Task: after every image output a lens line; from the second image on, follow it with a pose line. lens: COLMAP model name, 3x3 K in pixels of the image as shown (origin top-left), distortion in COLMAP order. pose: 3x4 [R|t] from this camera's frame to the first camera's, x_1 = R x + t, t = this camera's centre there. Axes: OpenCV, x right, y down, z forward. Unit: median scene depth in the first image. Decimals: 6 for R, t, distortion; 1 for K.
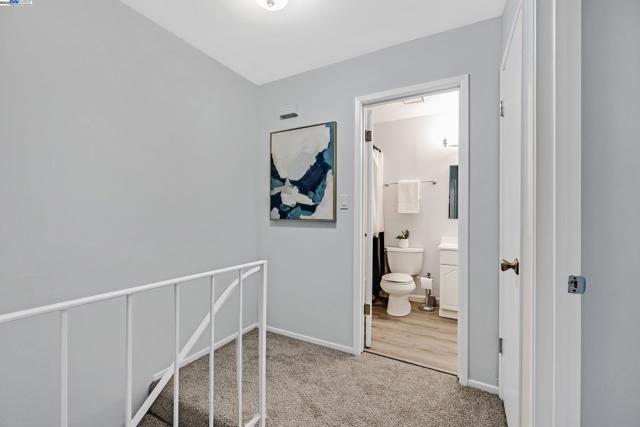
lens RADIAL K [[266.9, 0, 320.1], [0, 266.9, 212.3], [0, 0, 1]] dist [-0.000262, -0.000418]
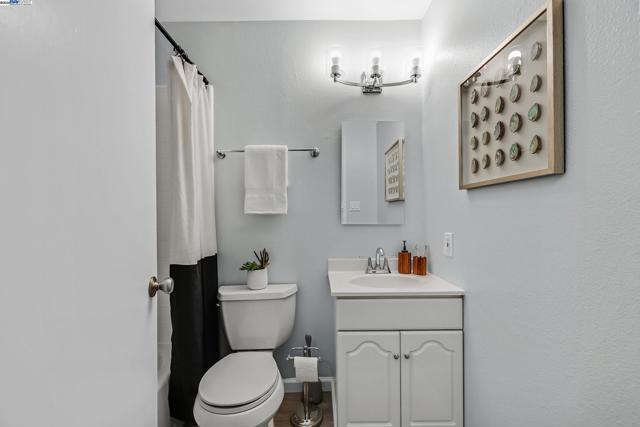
lens RADIAL K [[266.9, 0, 320.7], [0, 266.9, 212.8], [0, 0, 1]] dist [-0.000262, -0.000418]
pose [[0.879935, -0.014231, 0.474880, 0.192131], [0.011984, 0.999898, 0.007759, -0.002161], [-0.474942, -0.001137, 0.880016, 0.541854]]
